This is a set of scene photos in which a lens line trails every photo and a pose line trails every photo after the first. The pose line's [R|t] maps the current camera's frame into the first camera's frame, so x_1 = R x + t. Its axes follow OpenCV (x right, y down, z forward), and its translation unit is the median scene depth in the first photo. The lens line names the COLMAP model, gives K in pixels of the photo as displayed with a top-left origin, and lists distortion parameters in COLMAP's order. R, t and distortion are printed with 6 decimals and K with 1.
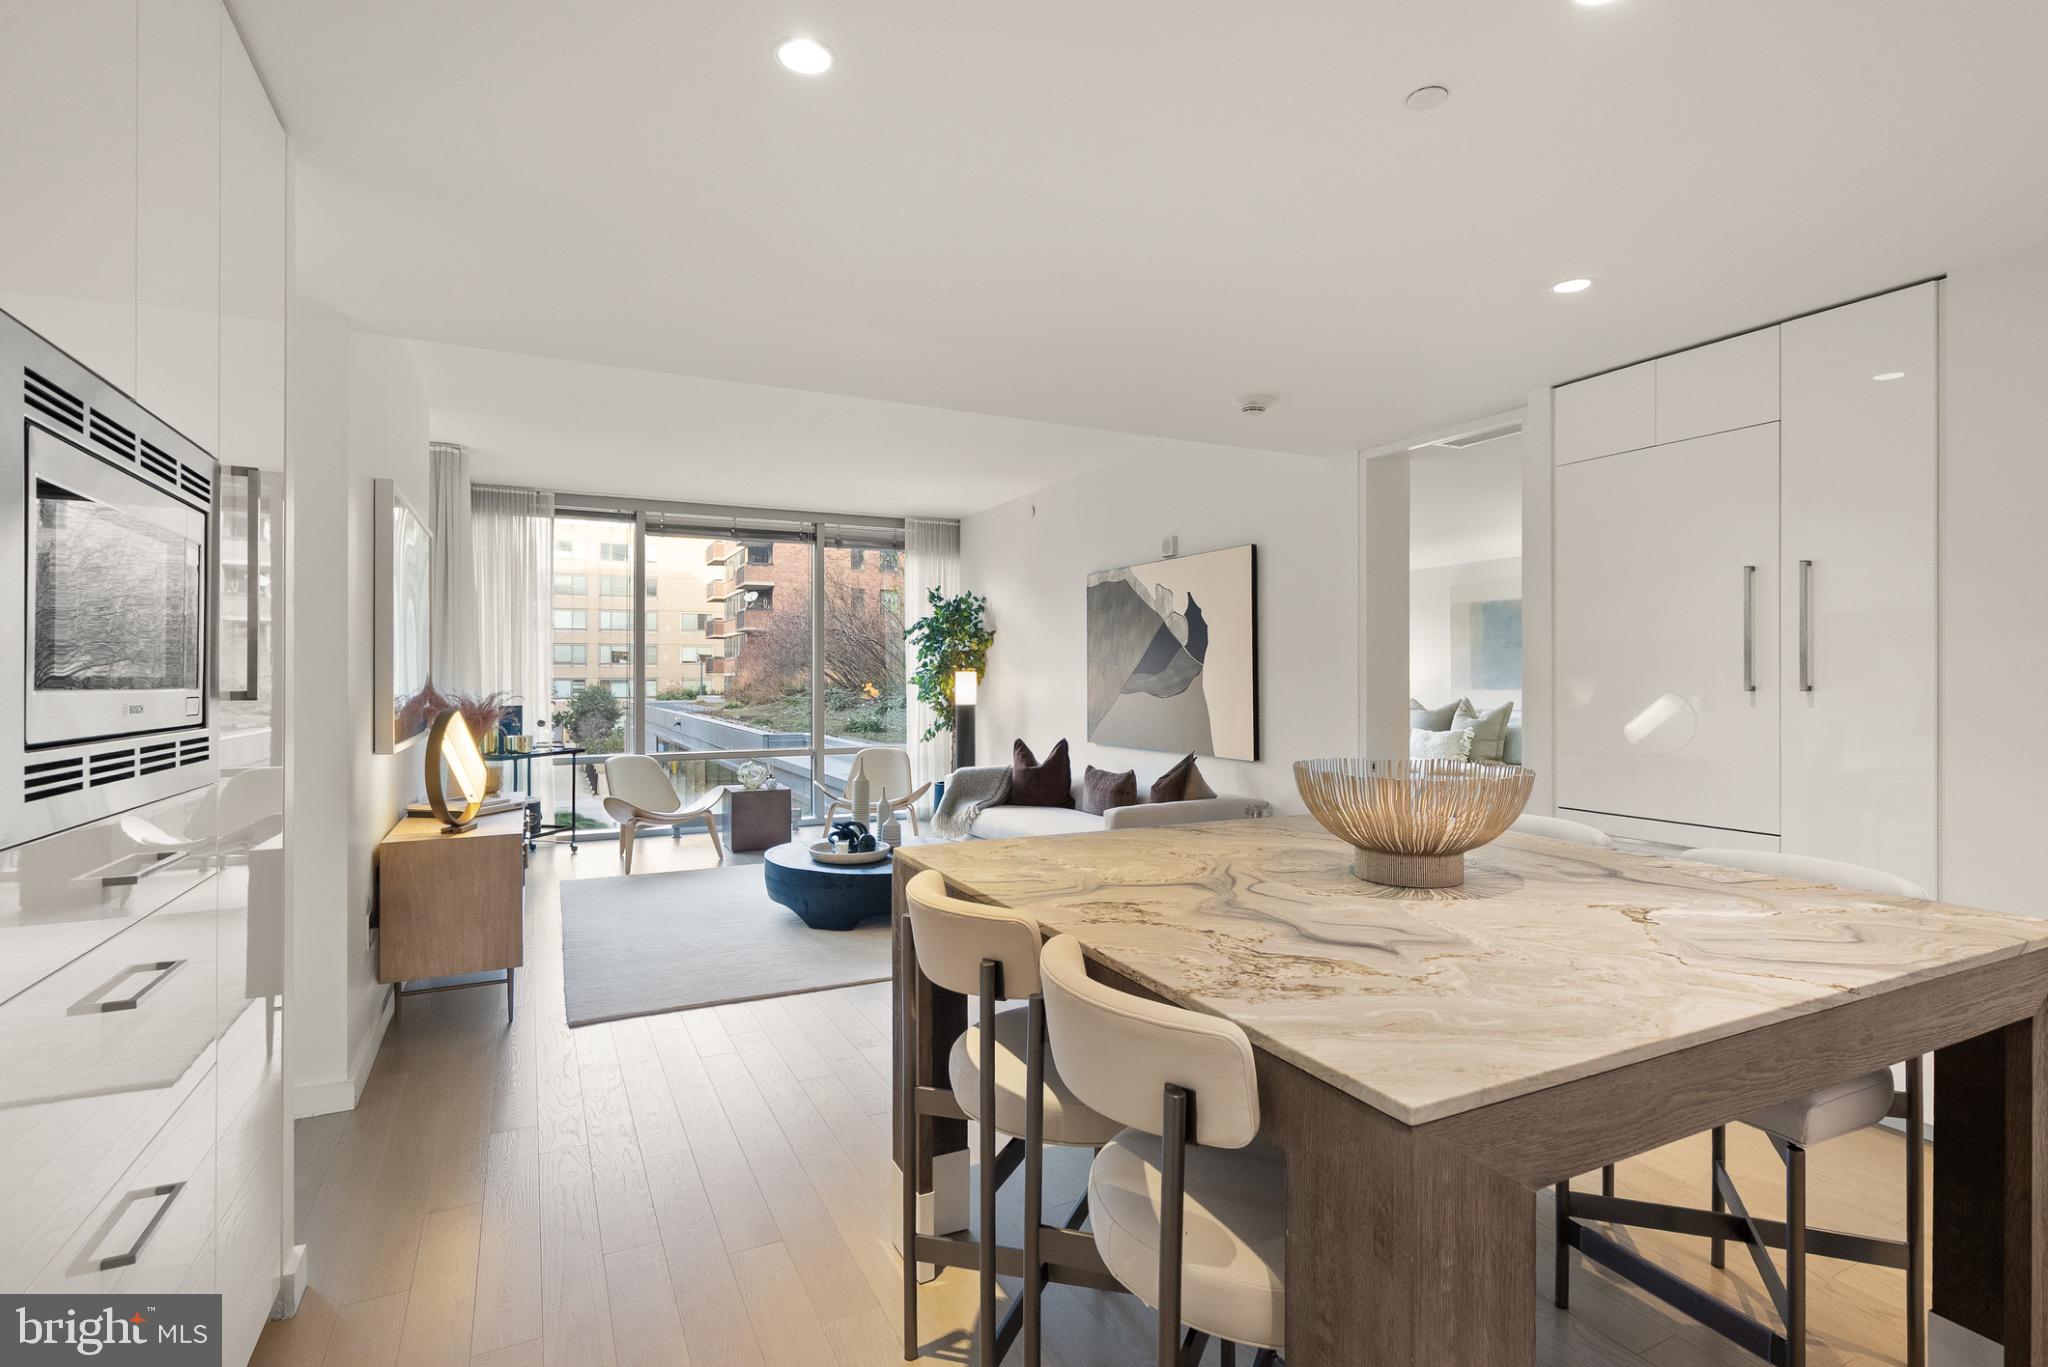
lens RADIAL K [[985.4, 0, 1021.5], [0, 985.4, 674.9], [0, 0, 1]] dist [-0.000381, -0.000234]
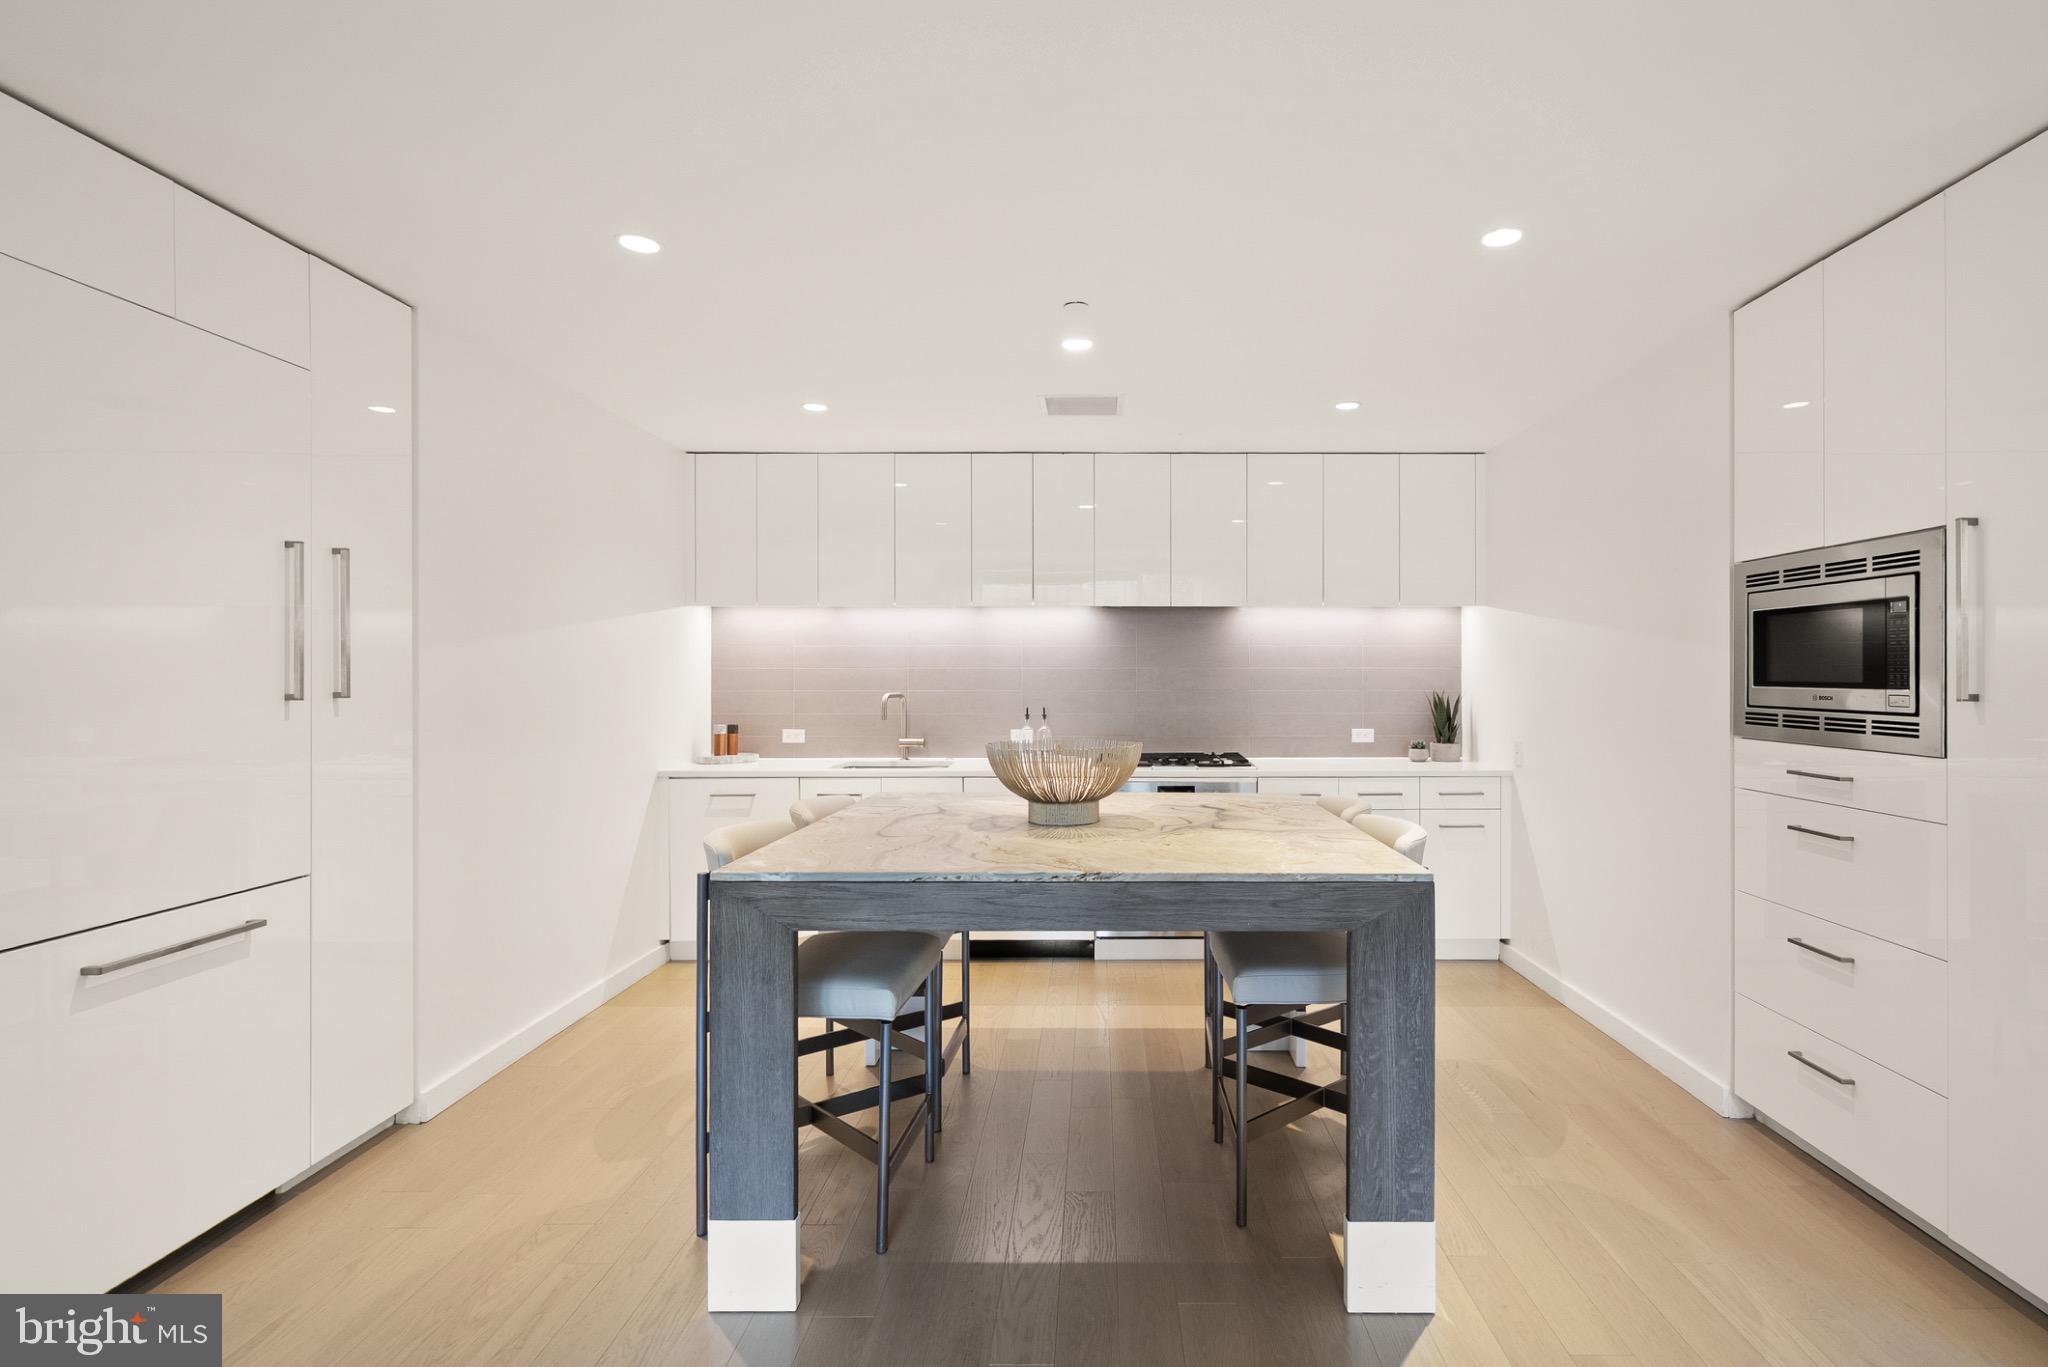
lens RADIAL K [[992.7, 0, 1106.5], [0, 992.7, 673.7], [0, 0, 1]] dist [0.000813, 0.000451]
pose [[-0.897146, 0.002228, 0.441728, -0.198102], [-0.000002, 0.999987, -0.005047, -0.001662], [-0.441733, -0.004529, -0.897135, 1.457714]]
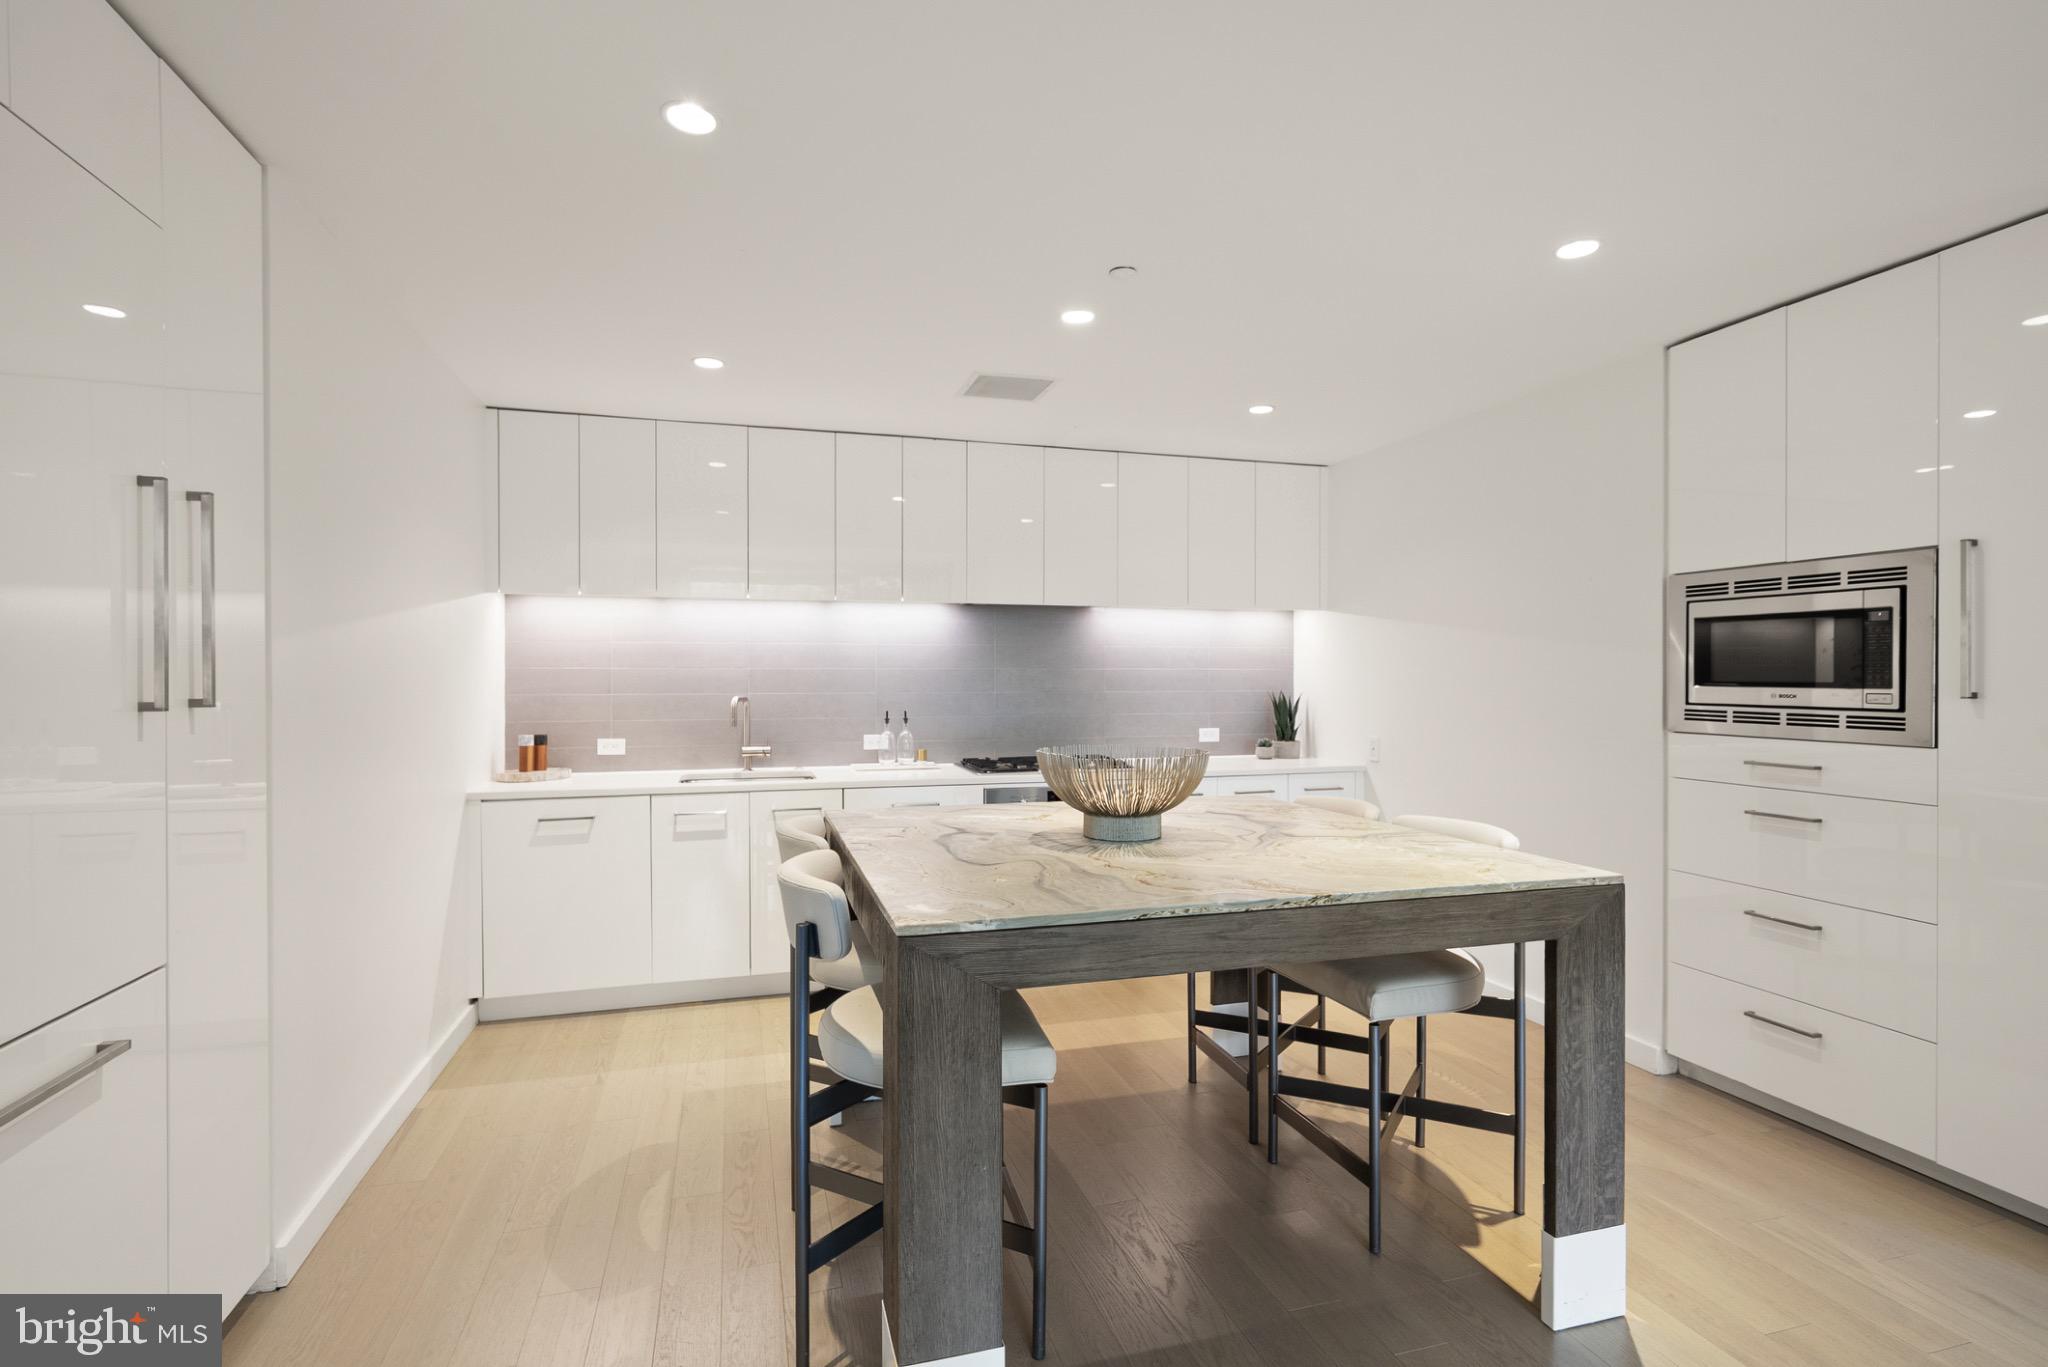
lens RADIAL K [[964.3, 0, 1024.0], [0, 964.3, 683.5], [0, 0, 1]] dist [0.002368, 0.000520]
pose [[-0.984762, 0.000020, 0.173910, 0.188054], [0.000605, 0.999994, 0.003309, -0.001019], [-0.173909, 0.003364, -0.984756, 1.465838]]
